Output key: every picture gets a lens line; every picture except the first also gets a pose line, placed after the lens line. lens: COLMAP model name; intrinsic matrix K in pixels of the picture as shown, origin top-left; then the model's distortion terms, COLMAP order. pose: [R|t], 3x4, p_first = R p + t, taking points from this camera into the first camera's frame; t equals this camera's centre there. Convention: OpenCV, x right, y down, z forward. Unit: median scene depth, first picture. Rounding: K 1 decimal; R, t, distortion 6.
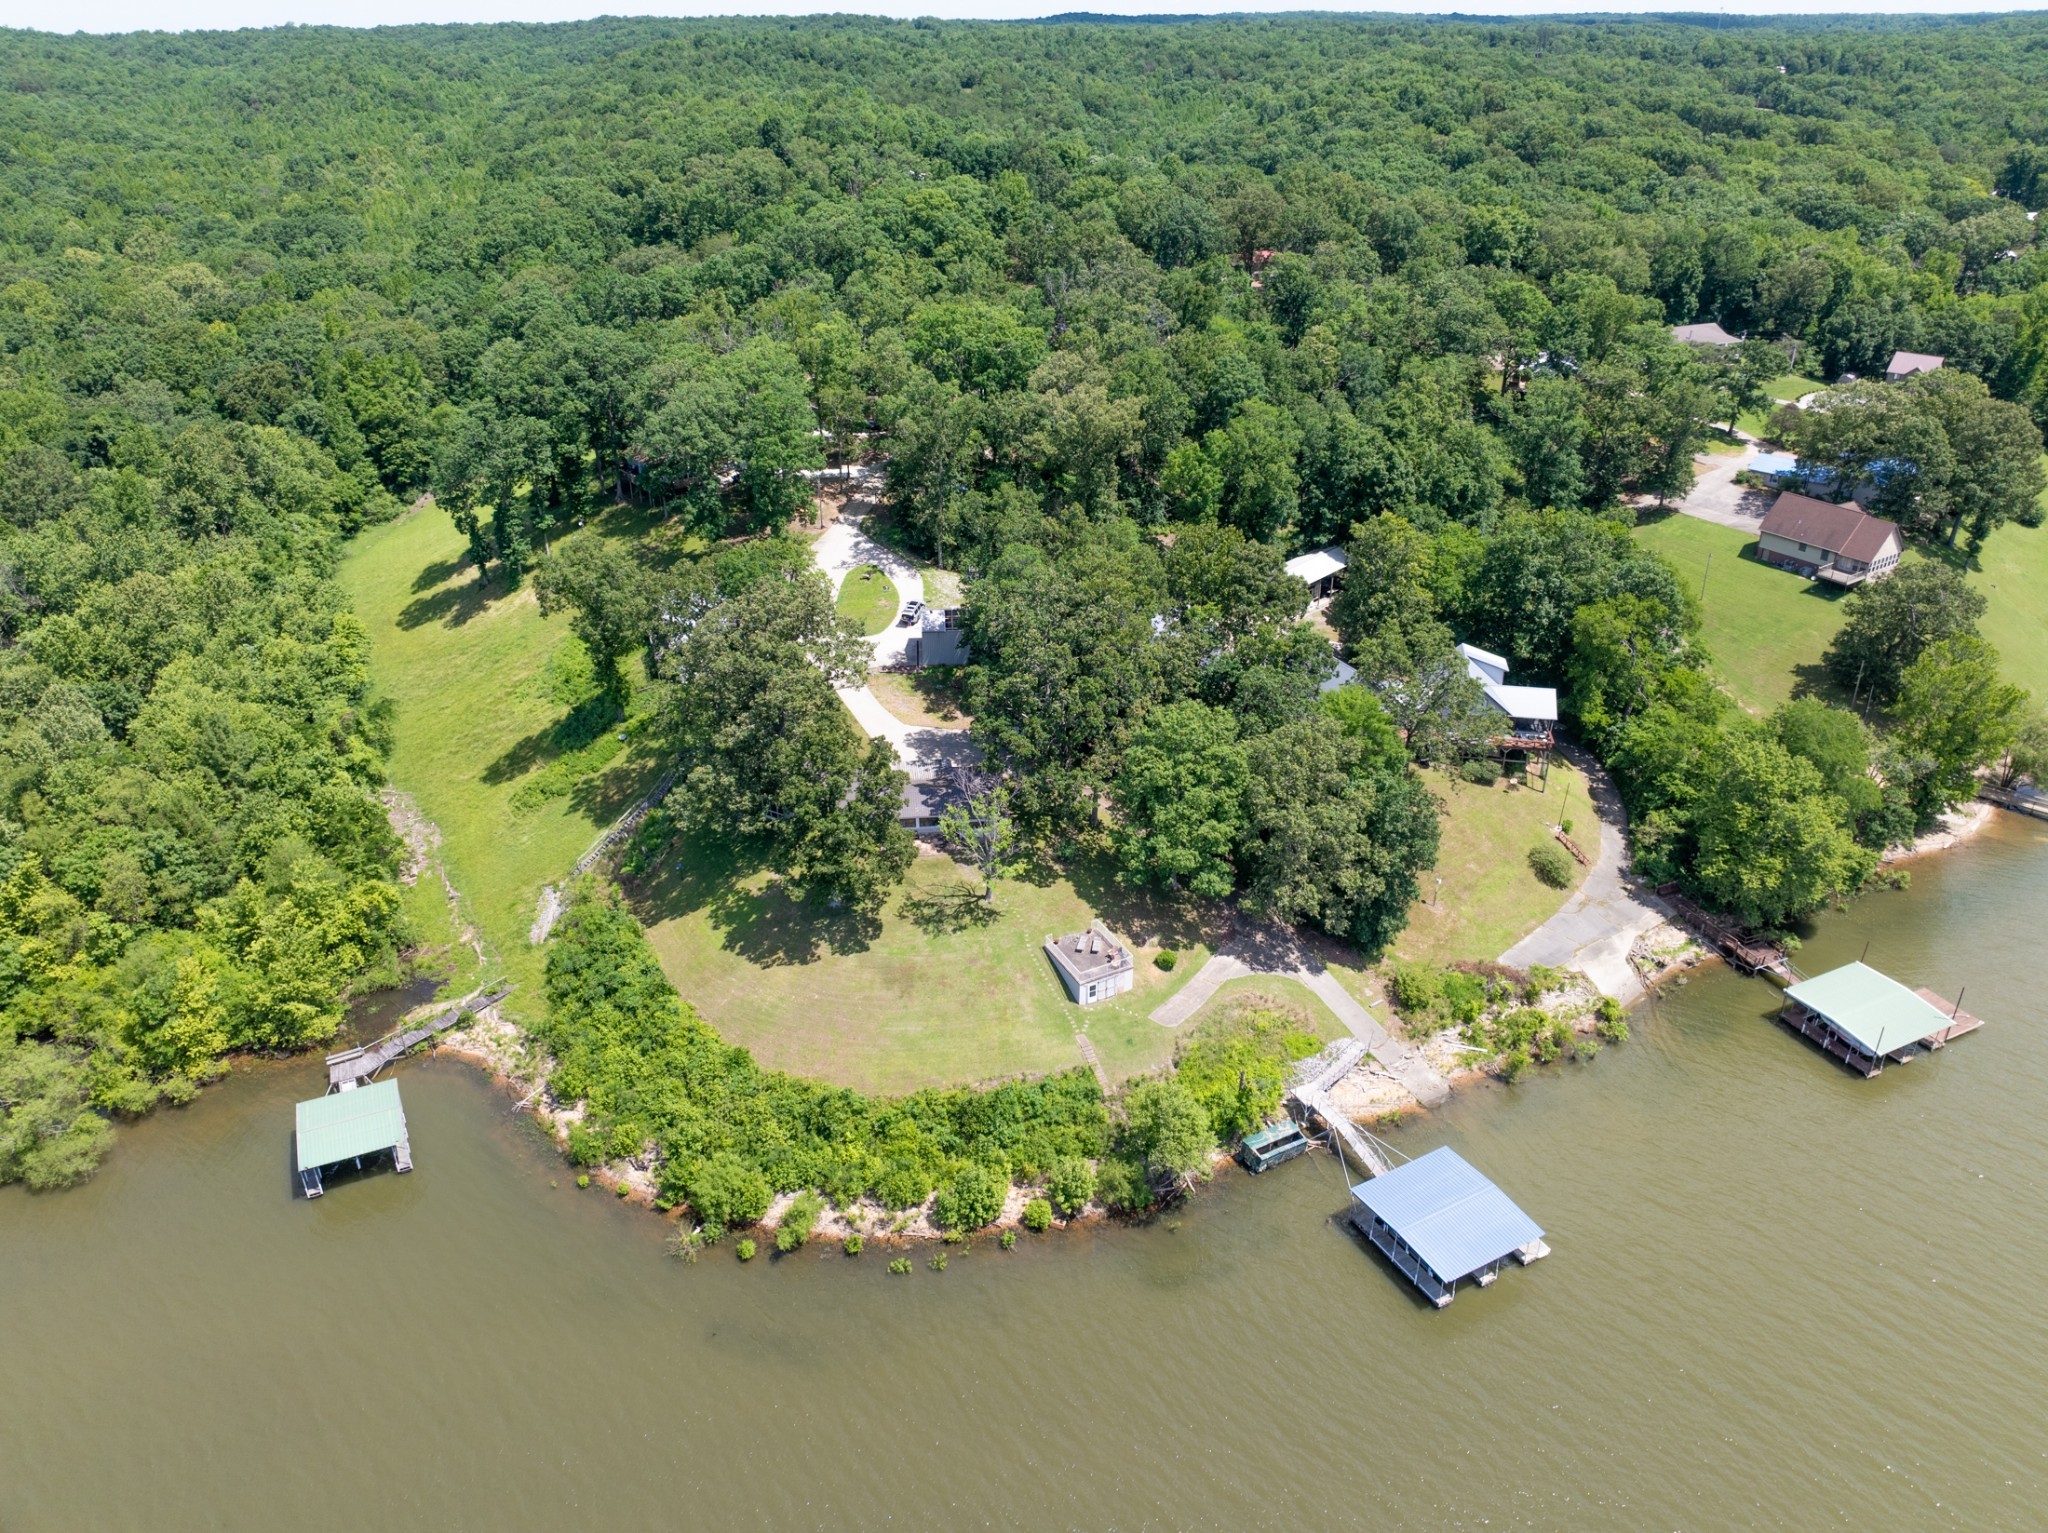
lens RADIAL K [[1449.7, 0, 1031.3], [0, 1449.7, 749.1], [0, 0, 1]] dist [-0.053181, 0.019919]
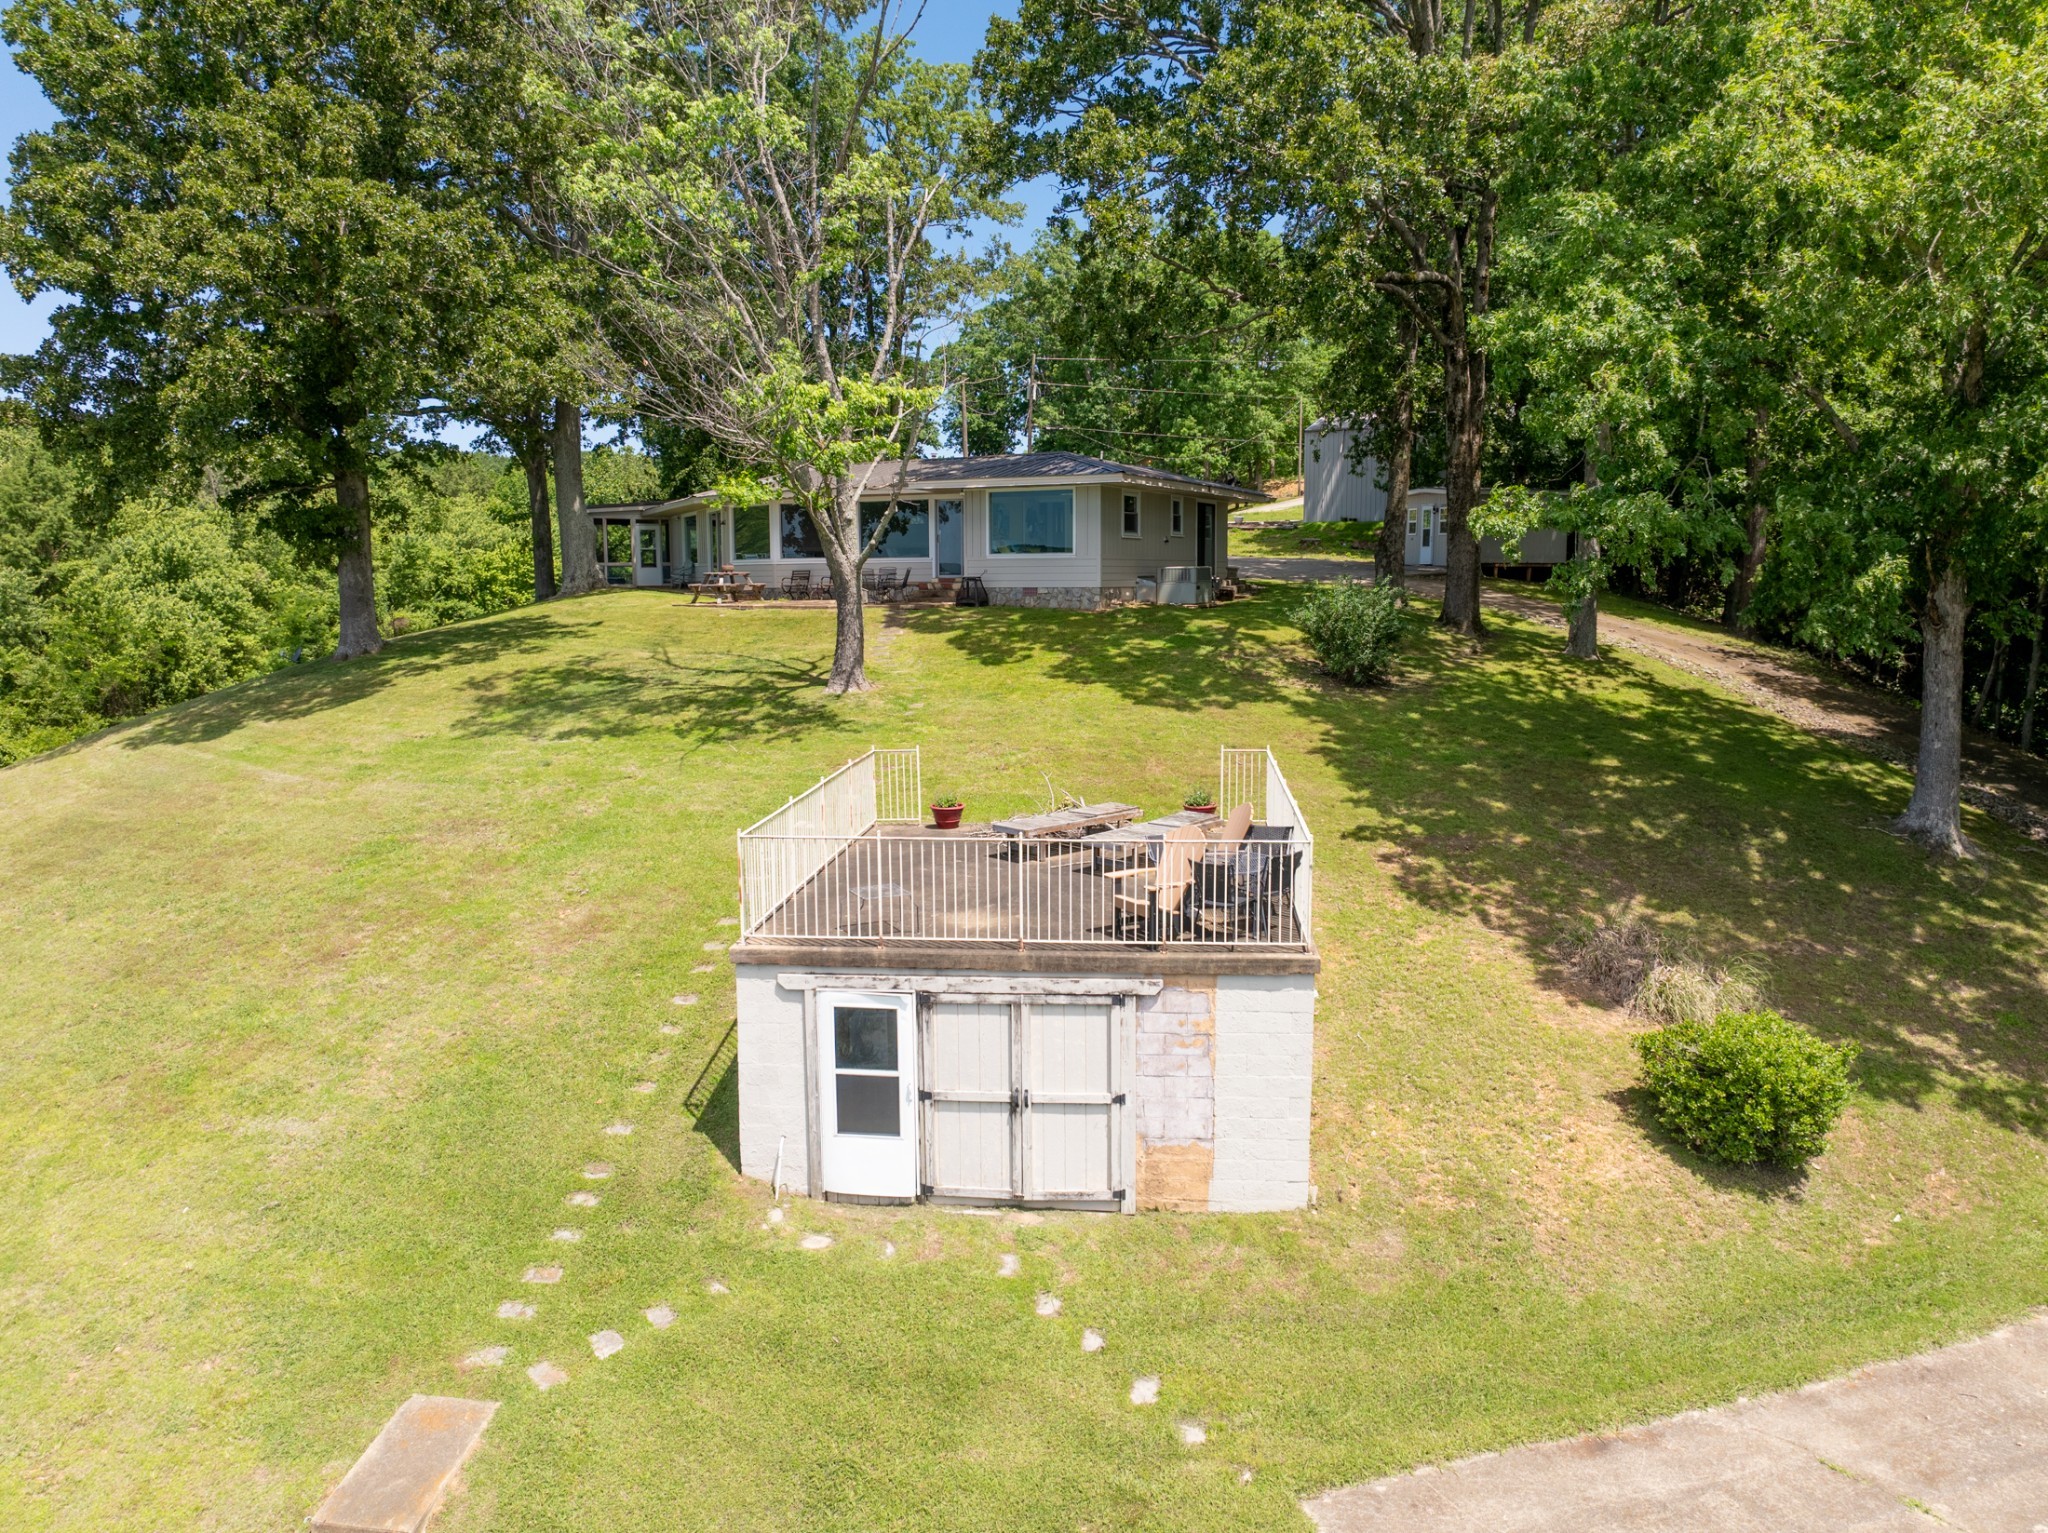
lens RADIAL K [[1449.7, 0, 1038.7], [0, 1449.7, 767.6], [0, 0, 1]] dist [-0.053181, 0.019919]
pose [[0.839301, 0.069716, -0.539179, 0.099467], [-0.244939, 0.933879, -0.260527, 0.155133], [0.485365, 0.350727, 0.800882, 0.826882]]
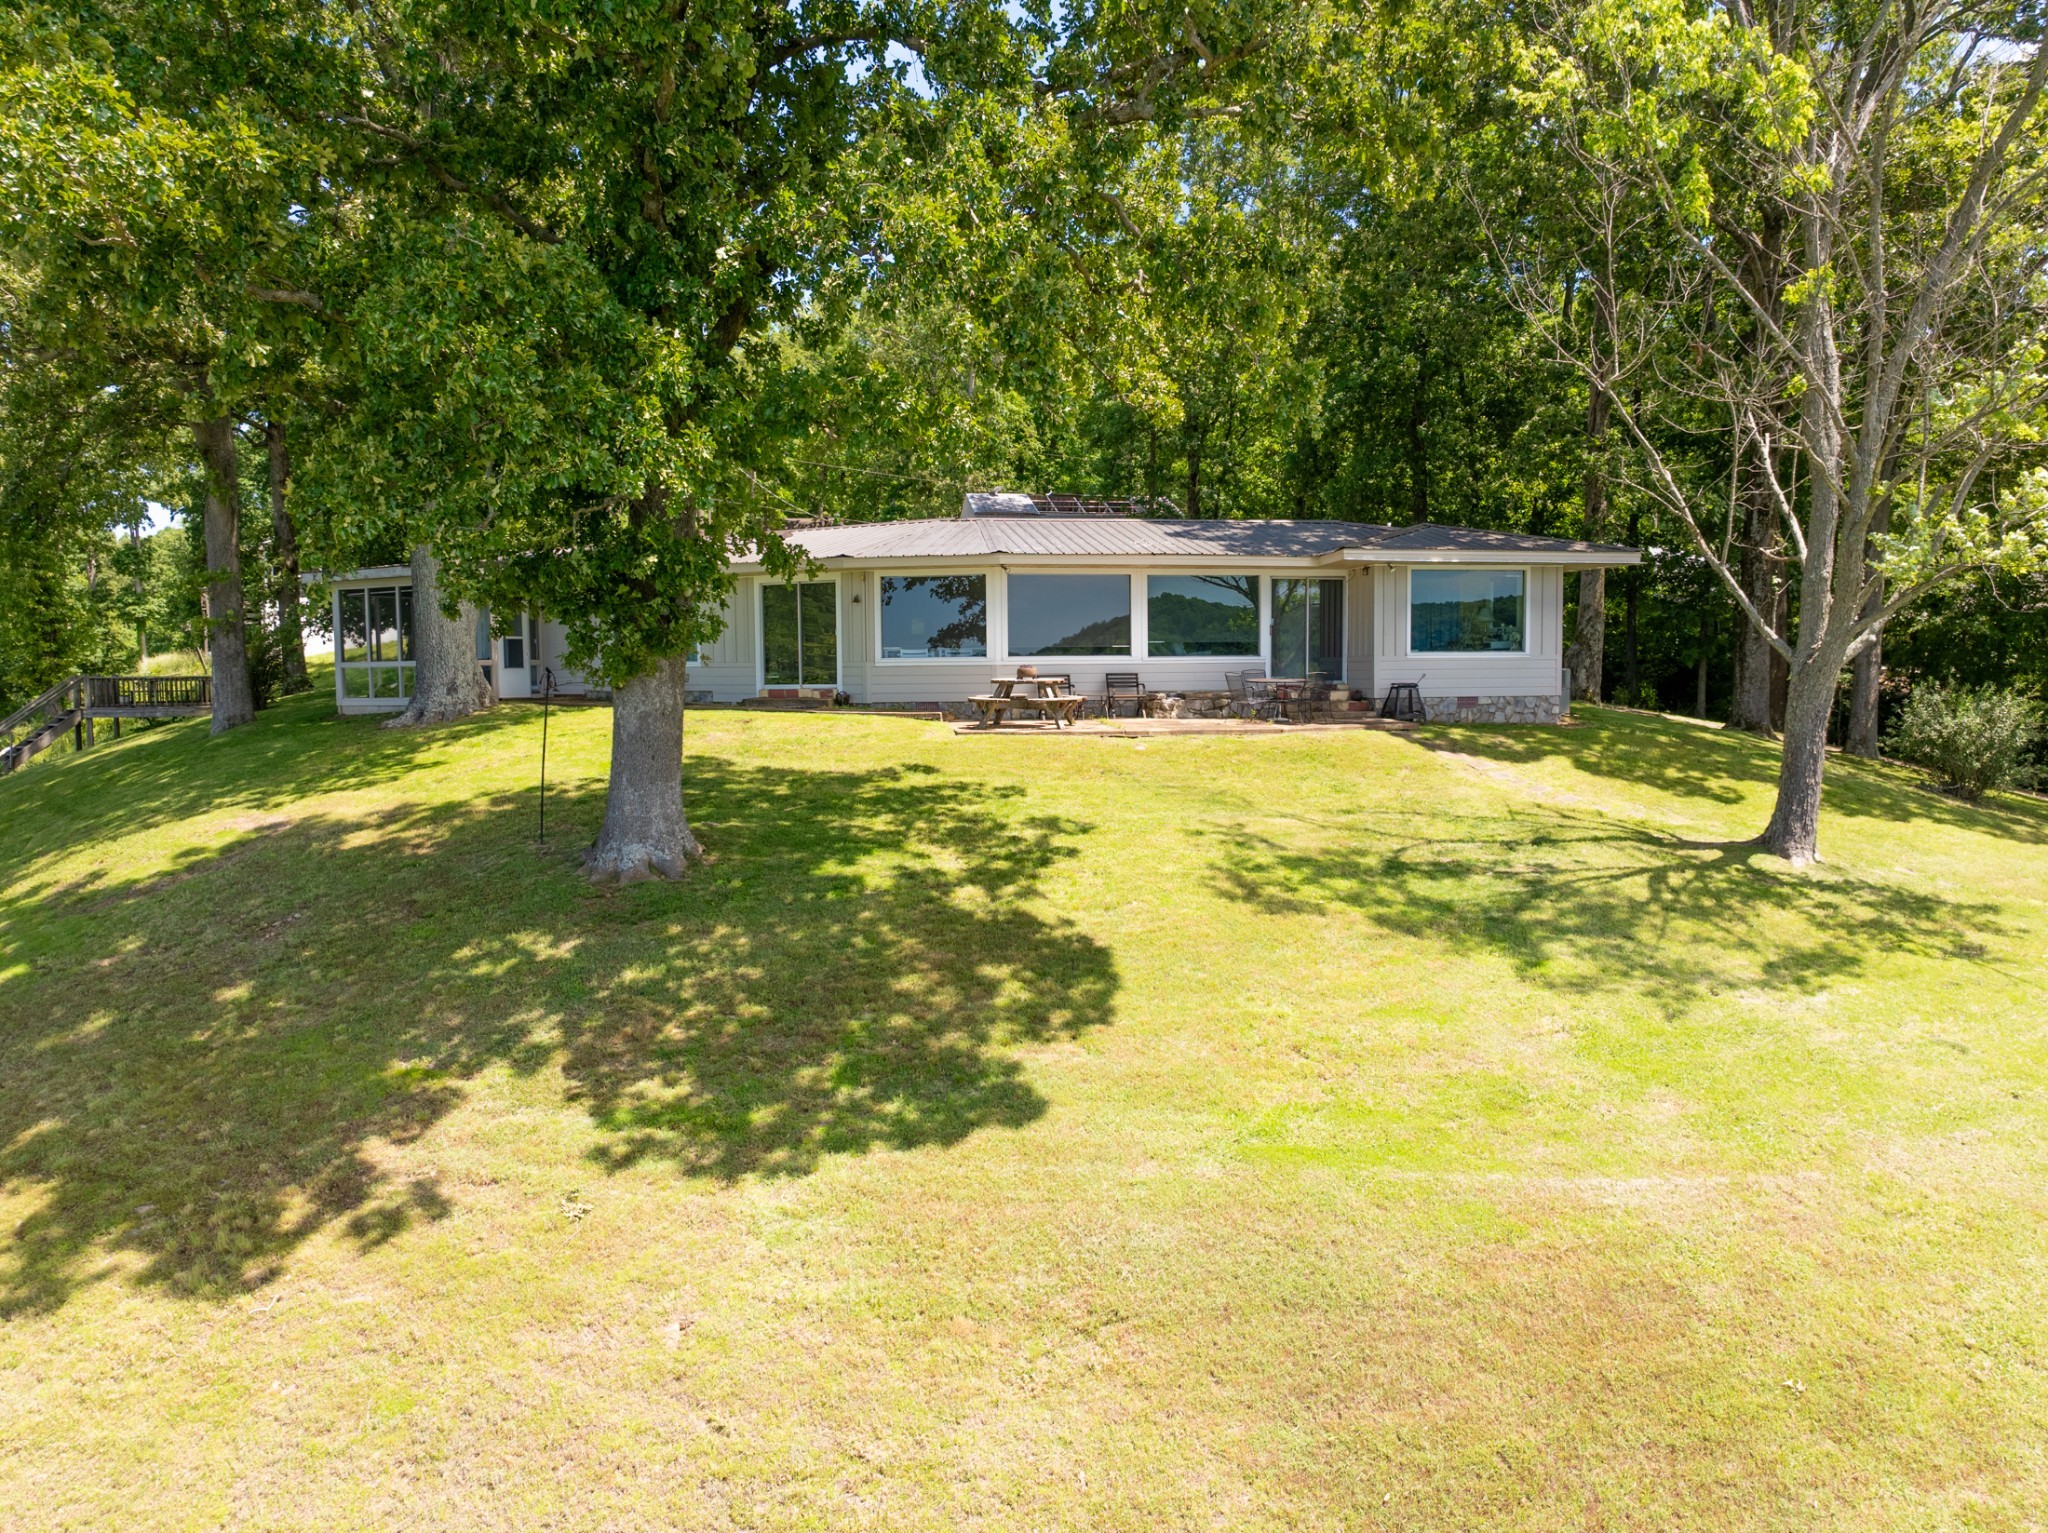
lens RADIAL K [[1449.7, 0, 1015.3], [0, 1449.7, 752.4], [0, 0, 1]] dist [-0.053181, 0.019919]
pose [[0.997631, -0.009453, 0.068139, -0.108875], [0.035813, 0.917066, -0.397124, 0.141113], [-0.058734, 0.398624, 0.915232, 0.848516]]
